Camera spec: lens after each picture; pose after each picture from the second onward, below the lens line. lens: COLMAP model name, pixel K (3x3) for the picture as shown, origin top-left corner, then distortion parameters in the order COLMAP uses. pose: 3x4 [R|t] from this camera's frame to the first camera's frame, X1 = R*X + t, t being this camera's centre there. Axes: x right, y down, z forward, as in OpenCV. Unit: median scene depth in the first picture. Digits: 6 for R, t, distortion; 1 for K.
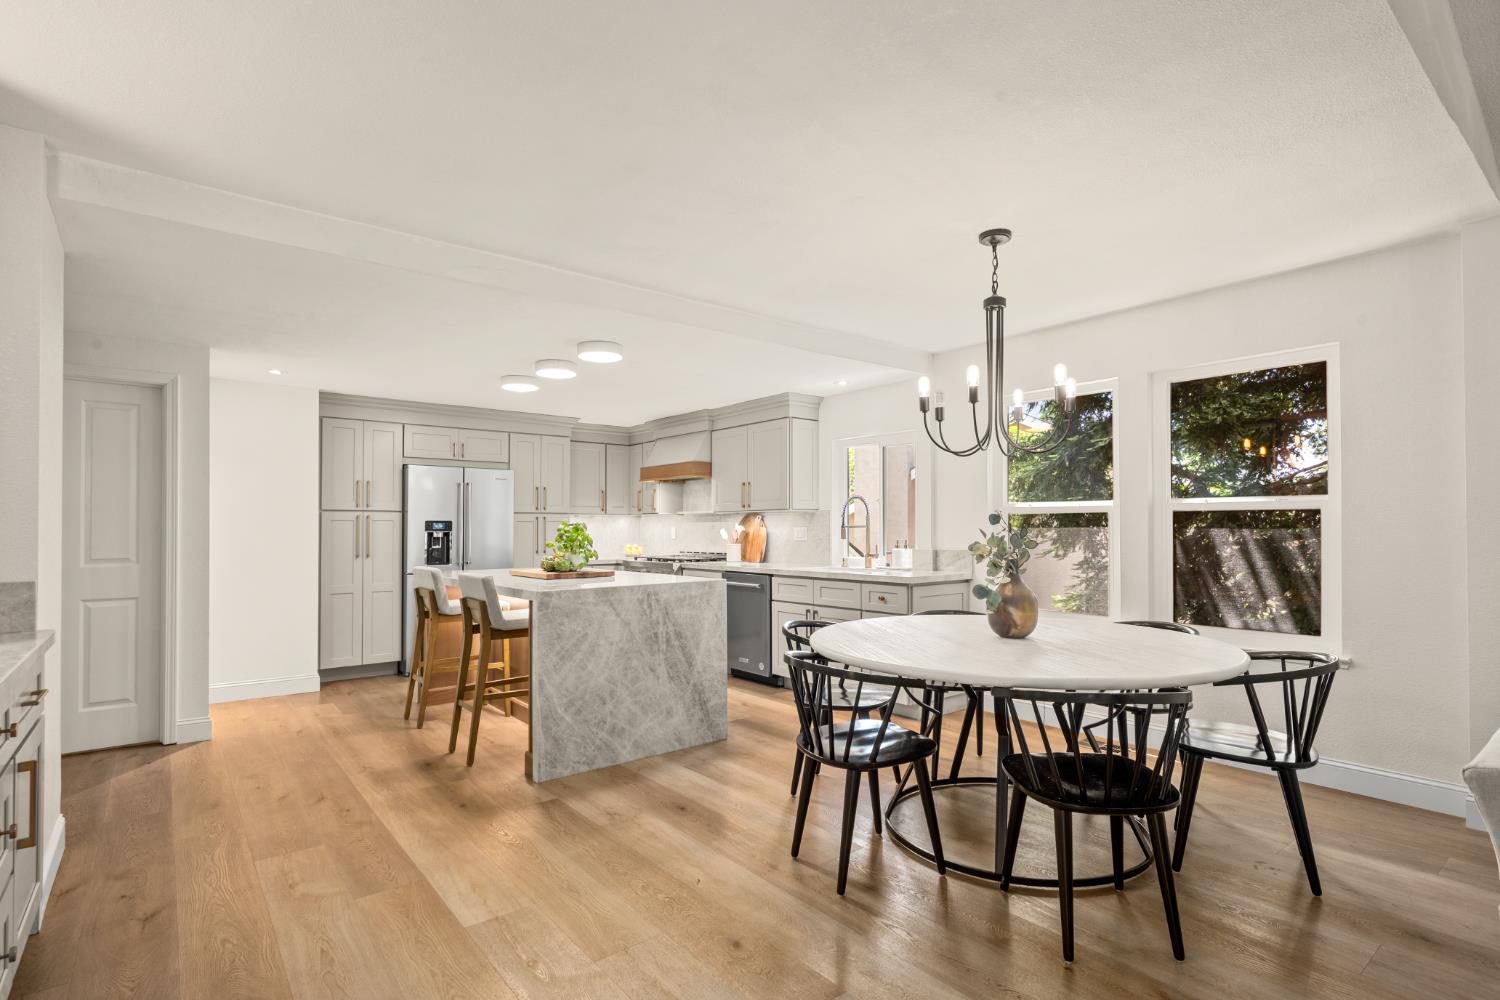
lens RADIAL K [[740.0, 0, 746.3], [0, 740.0, 523.1], [0, 0, 1]] dist [0.001239, -0.000095]
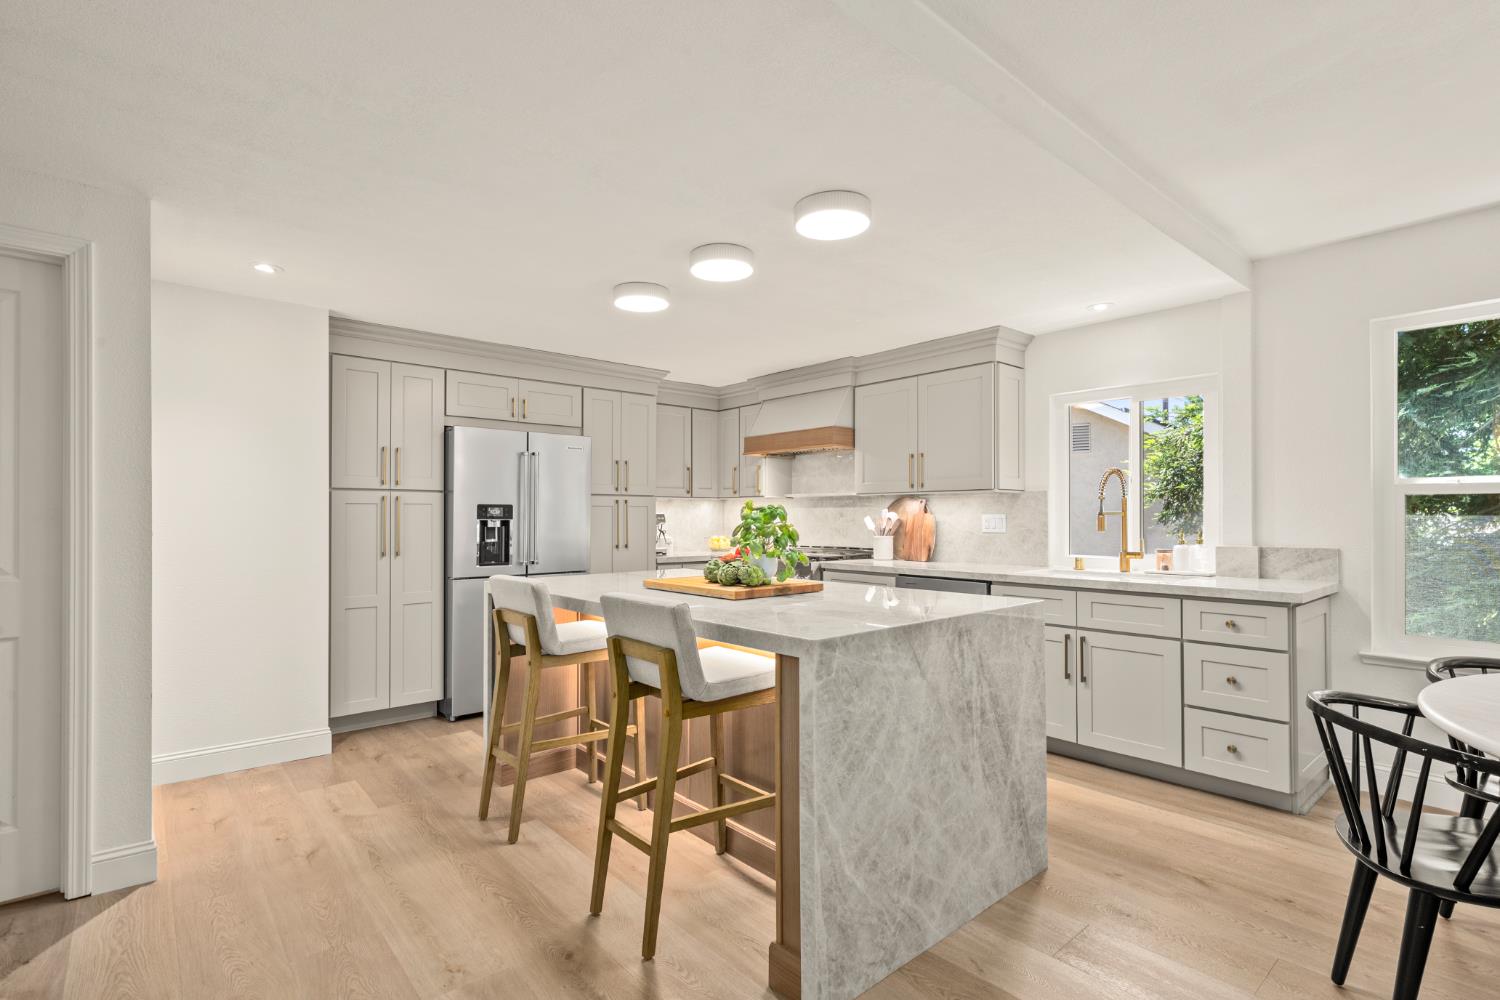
lens RADIAL K [[714.3, 0, 748.4], [0, 714.3, 515.6], [0, 0, 1]] dist [0.001080, 0.001141]
pose [[0.999178, 0.001366, 0.040521, -0.269579], [-0.001626, 0.999978, 0.006384, 0.003767], [-0.040512, -0.006444, 0.999158, 0.403197]]
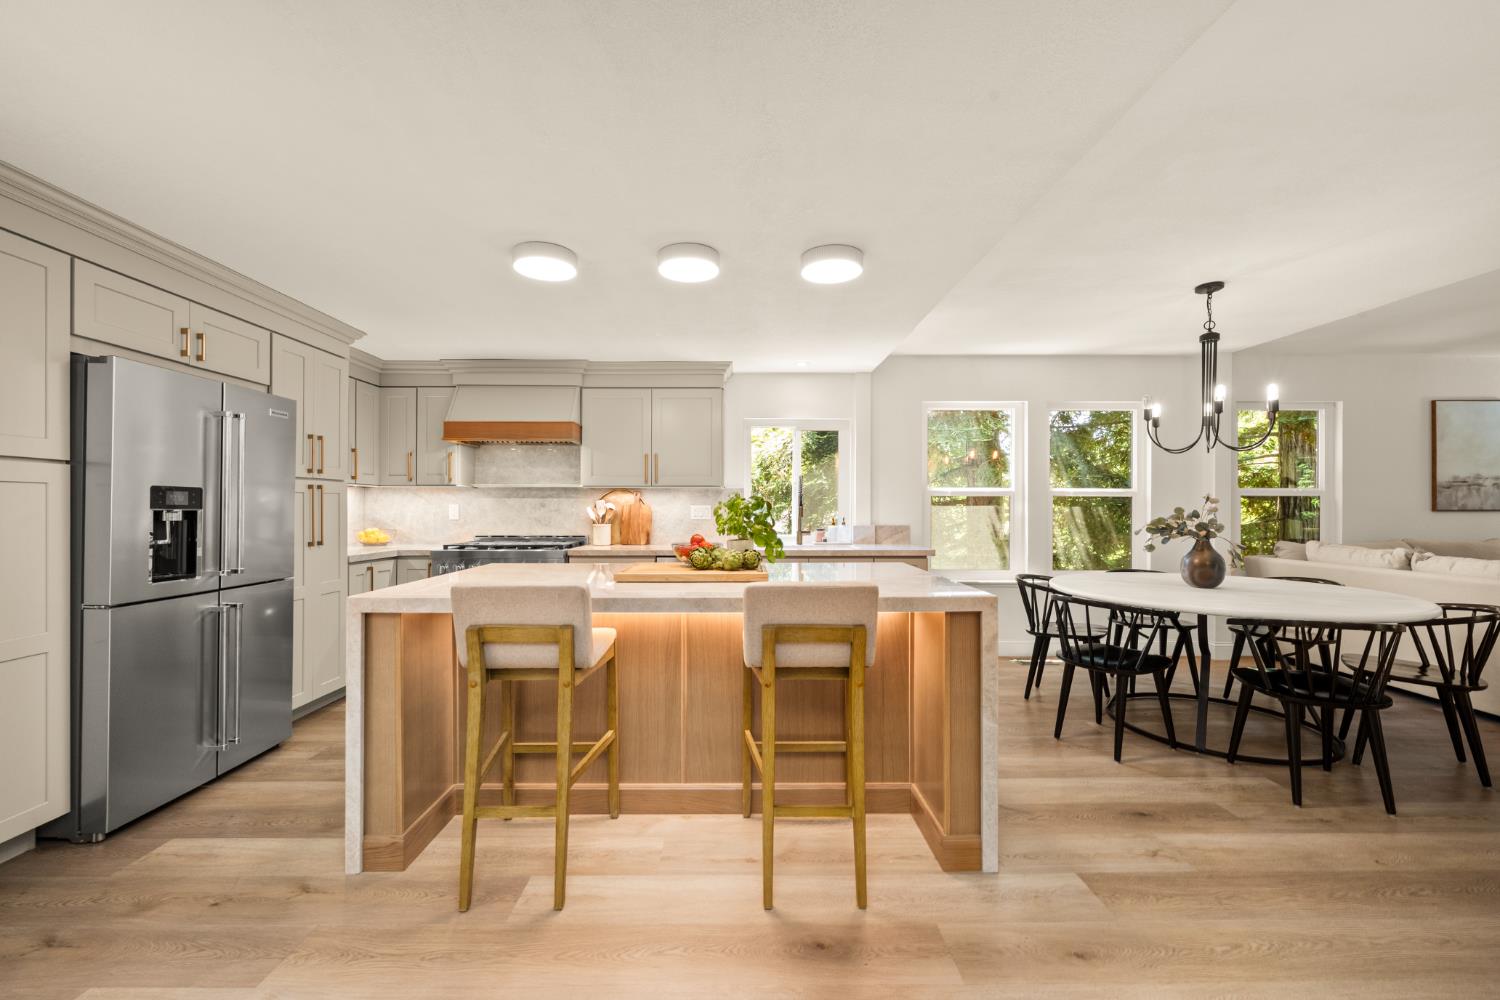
lens RADIAL K [[597.4, 0, 743.5], [0, 597.4, 510.6], [0, 0, 1]] dist [-0.000422, 0.000035]
pose [[0.614939, -0.000844, 0.788574, -0.673737], [-0.009032, 0.999926, 0.008113, 0.007741], [-0.788523, -0.012111, 0.614886, 0.655525]]
